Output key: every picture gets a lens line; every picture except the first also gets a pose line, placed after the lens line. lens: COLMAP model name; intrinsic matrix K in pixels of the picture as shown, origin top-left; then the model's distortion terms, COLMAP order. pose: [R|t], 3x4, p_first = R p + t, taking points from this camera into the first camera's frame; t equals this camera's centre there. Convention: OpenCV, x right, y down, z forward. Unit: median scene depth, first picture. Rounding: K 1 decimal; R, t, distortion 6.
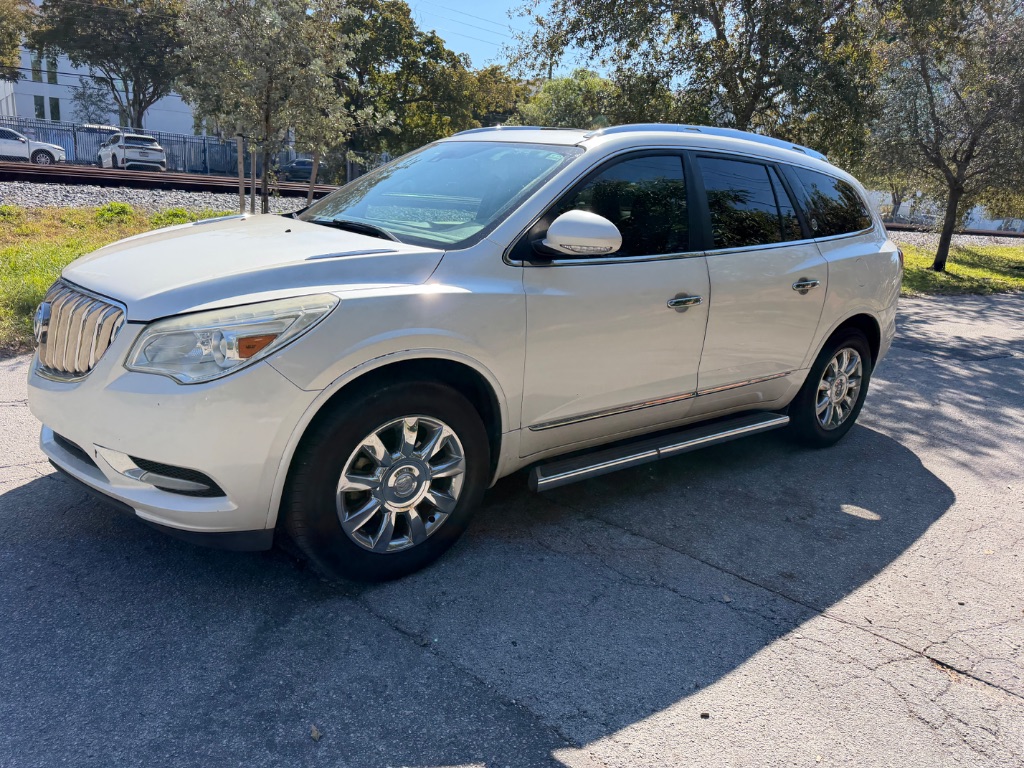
lens RADIAL K [[722.4, 0, 517.1], [0, 722.4, 392.6], [0, 0, 1]] dist [0.029352, -0.034873]
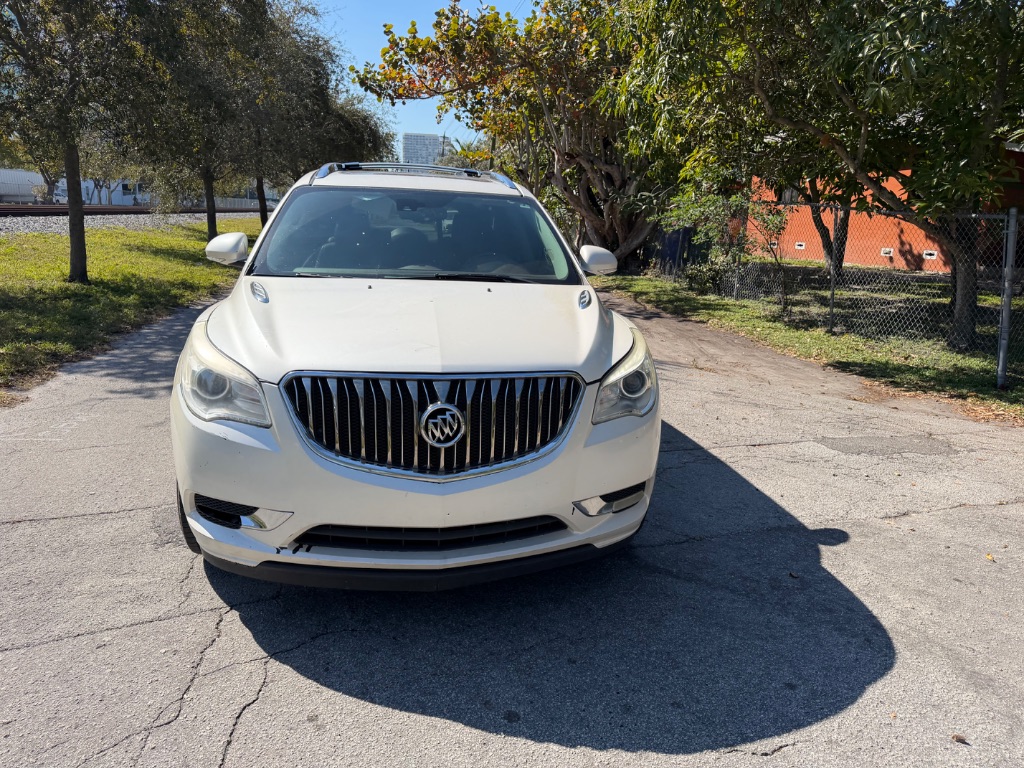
lens RADIAL K [[722.4, 0, 516.0], [0, 722.4, 377.5], [0, 0, 1]] dist [0.029352, -0.034873]
pose [[0.482629, -0.249722, 0.839469, -1.036903], [0.239655, 0.959563, 0.147664, -0.203460], [-0.842398, 0.129916, 0.522960, 0.334199]]
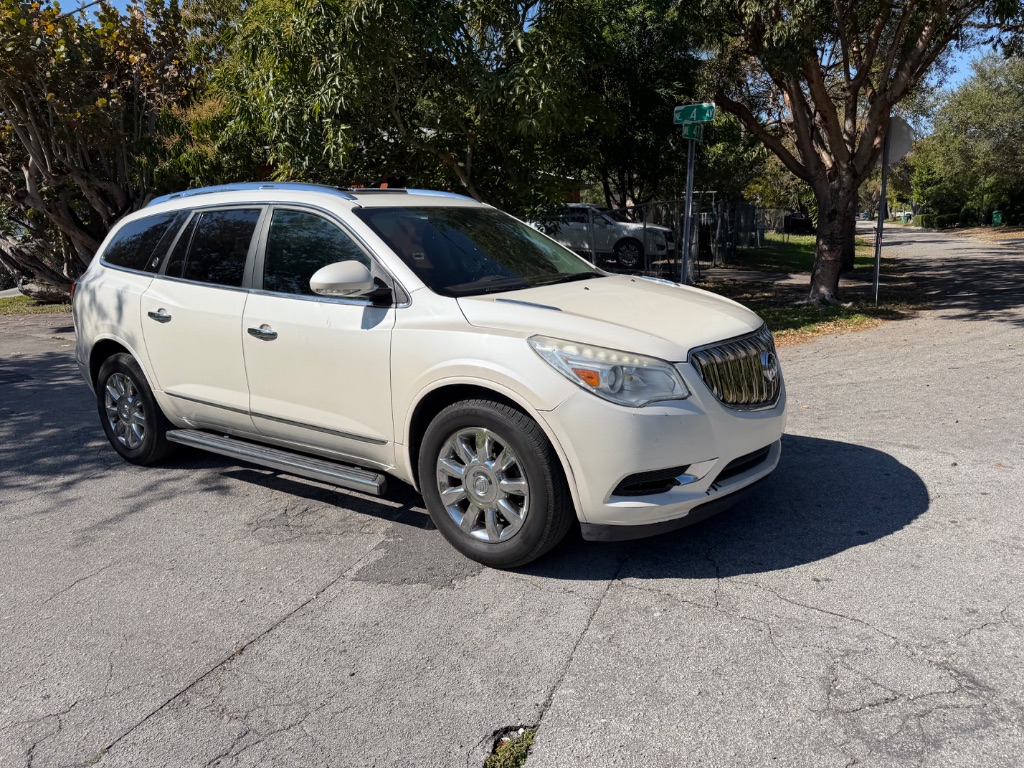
lens RADIAL K [[722.4, 0, 513.7], [0, 722.4, 387.7], [0, 0, 1]] dist [0.029352, -0.034873]
pose [[-0.279978, -0.269816, 0.921310, -1.307380], [0.274452, 0.897141, 0.346142, -0.479158], [-0.919939, 0.349768, -0.177128, 1.261528]]
